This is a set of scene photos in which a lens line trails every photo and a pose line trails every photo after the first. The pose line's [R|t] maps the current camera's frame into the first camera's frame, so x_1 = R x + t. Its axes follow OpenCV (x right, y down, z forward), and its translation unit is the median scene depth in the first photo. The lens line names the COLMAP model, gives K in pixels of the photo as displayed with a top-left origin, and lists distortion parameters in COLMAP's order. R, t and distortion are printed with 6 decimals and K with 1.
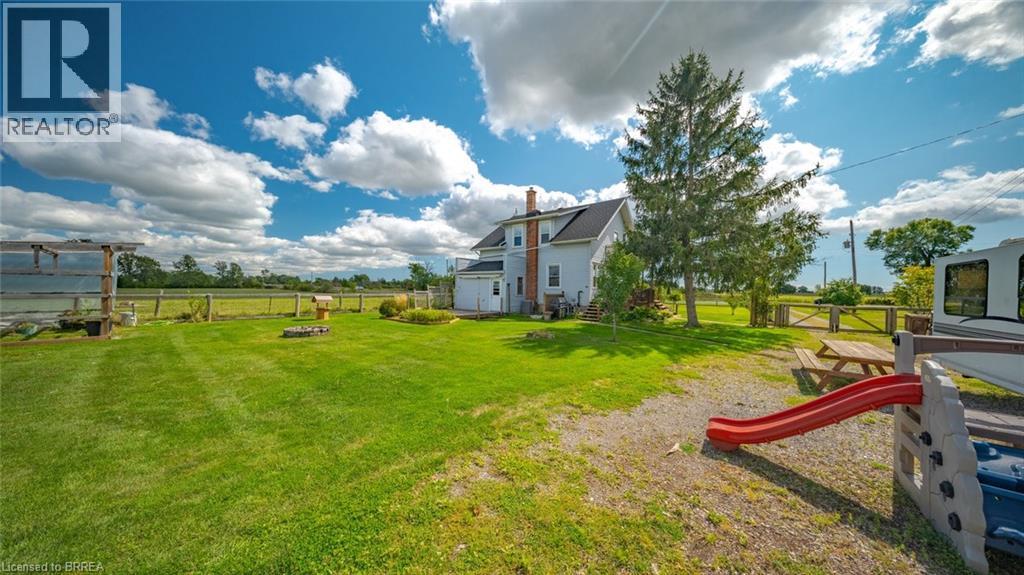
lens RADIAL K [[306.5, 0, 512.0], [0, 306.5, 287.5], [0, 0, 1]] dist [0.000045, -0.000049]
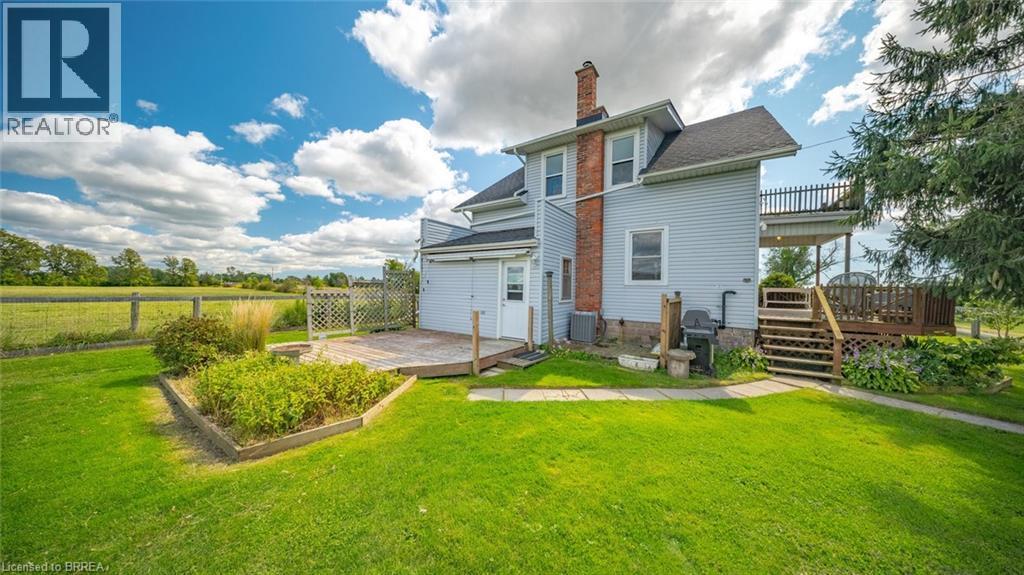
lens RADIAL K [[306.5, 0, 512.0], [0, 306.5, 287.5], [0, 0, 1]] dist [0.000045, -0.000049]
pose [[0.998726, 0.002550, 0.050390, -0.069027], [-0.002641, 0.999995, 0.001749, 0.006258], [-0.050385, -0.001879, 0.998728, 0.532203]]
